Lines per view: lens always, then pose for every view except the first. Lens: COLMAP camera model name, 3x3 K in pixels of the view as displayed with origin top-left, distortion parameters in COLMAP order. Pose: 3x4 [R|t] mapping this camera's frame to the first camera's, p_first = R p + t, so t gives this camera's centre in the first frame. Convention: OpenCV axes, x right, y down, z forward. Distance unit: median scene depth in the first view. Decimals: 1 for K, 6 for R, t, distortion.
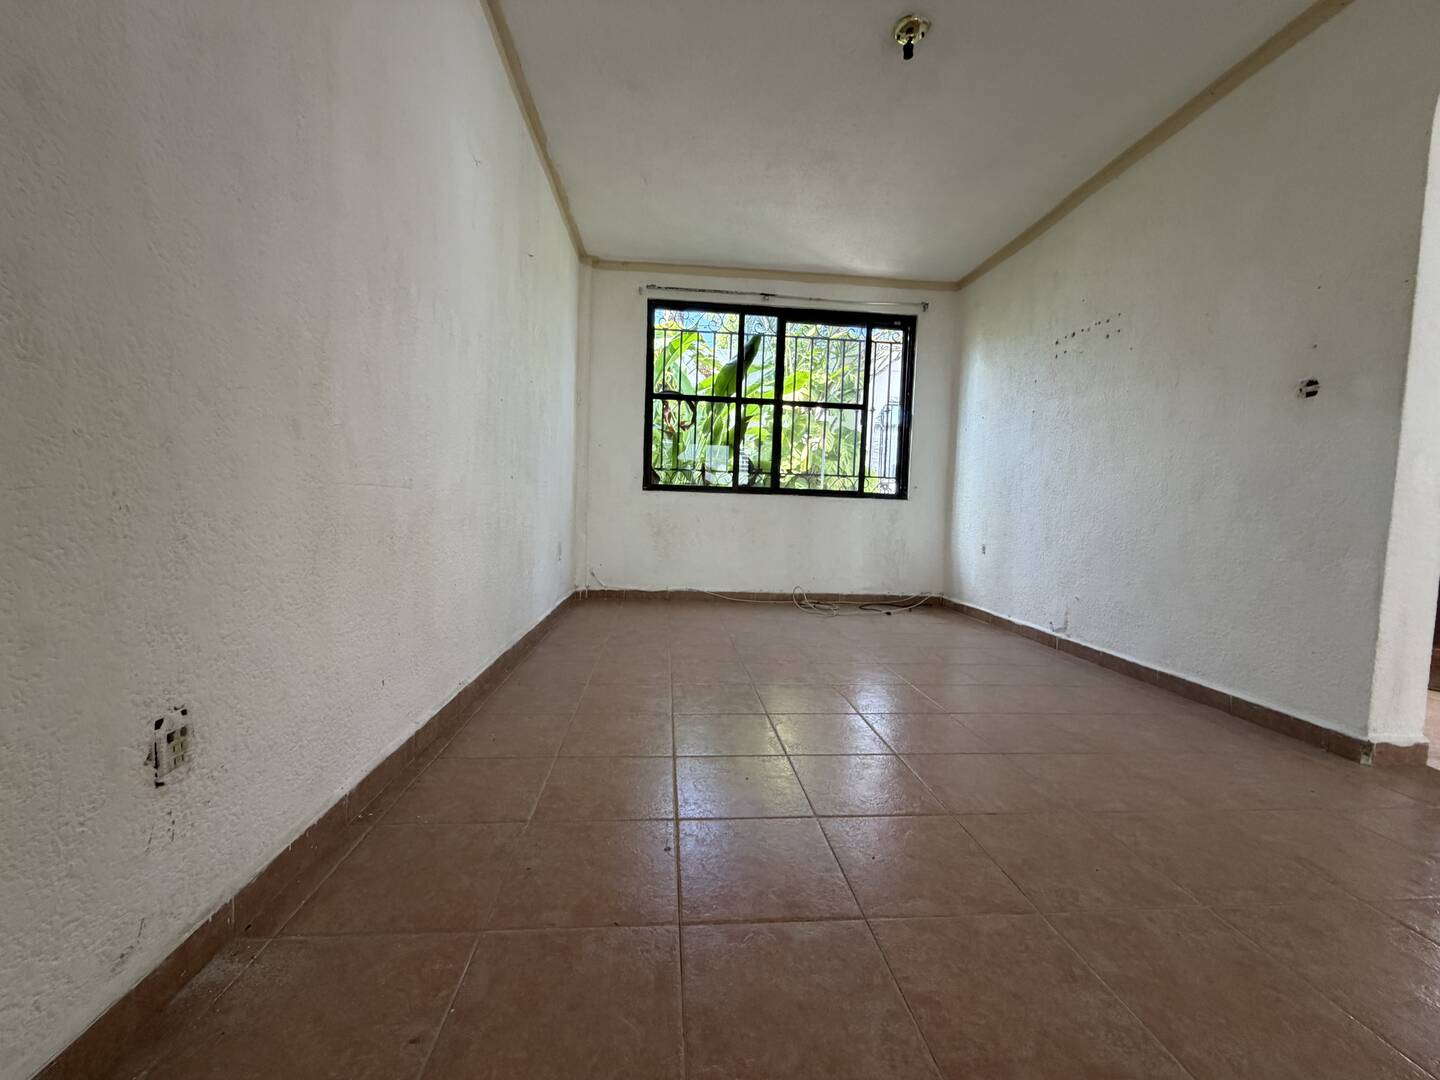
lens RADIAL K [[576.0, 0, 715.2], [0, 576.0, 537.4], [0, 0, 1]] dist [0.001412, 0.000068]
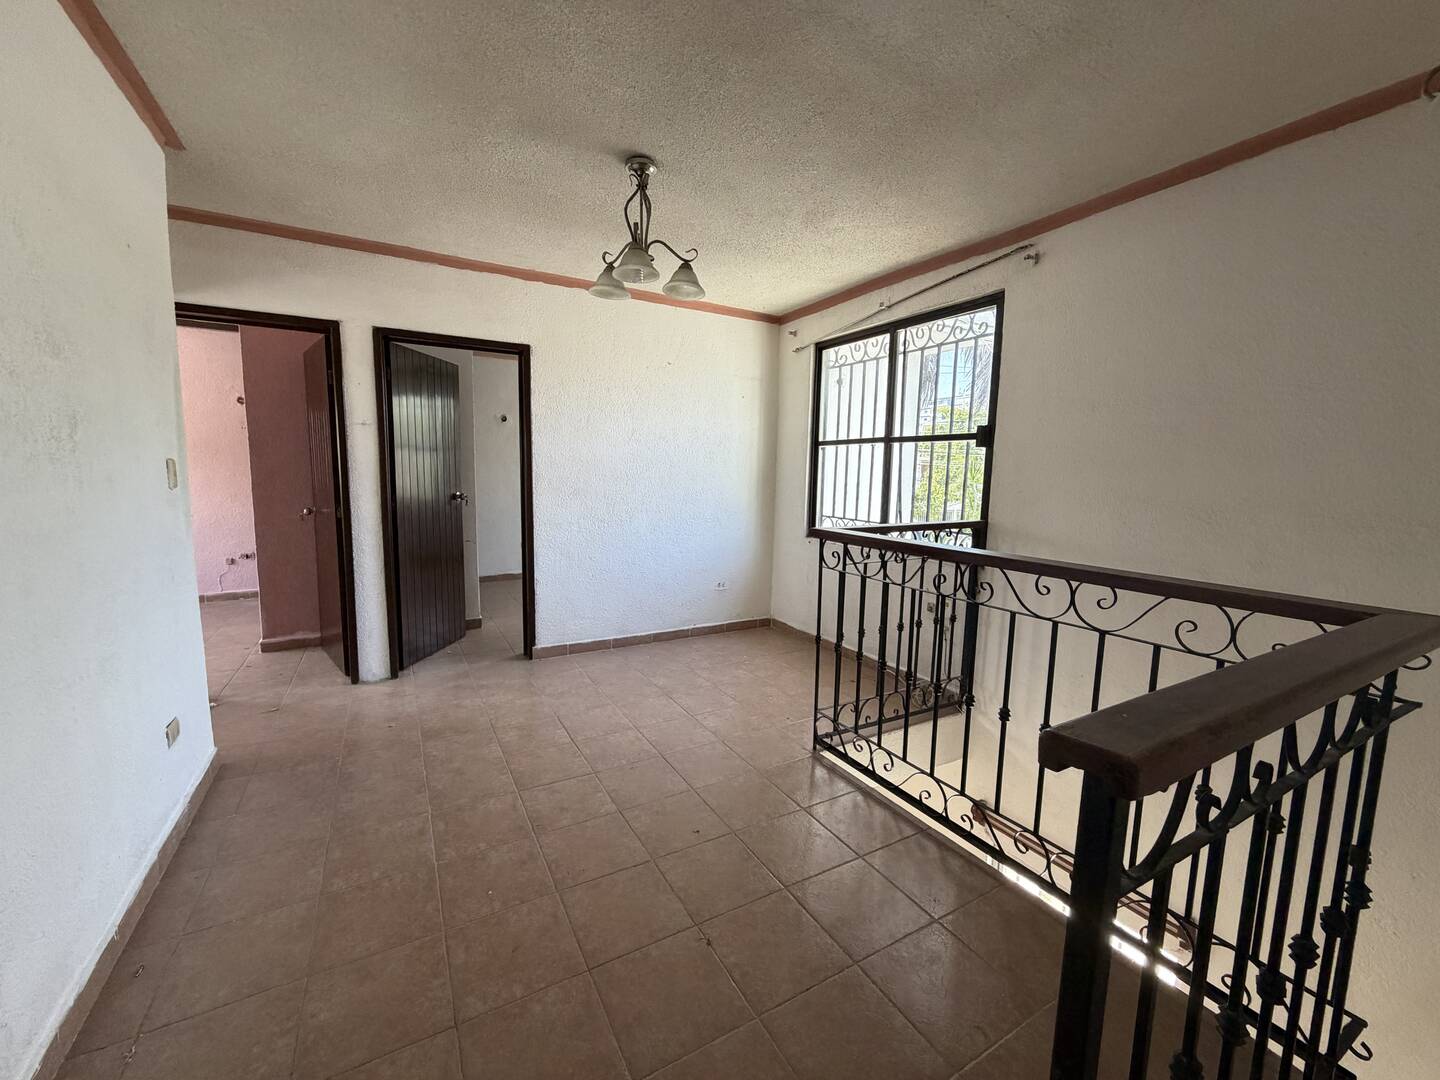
lens RADIAL K [[576.0, 0, 715.2], [0, 576.0, 537.4], [0, 0, 1]] dist [0.001412, 0.000068]
pose [[0.417172, 0.084067, -0.904931, 0.742741], [-0.069882, 0.995732, 0.060287, -0.127373], [0.906137, 0.038088, 0.421266, 0.437904]]
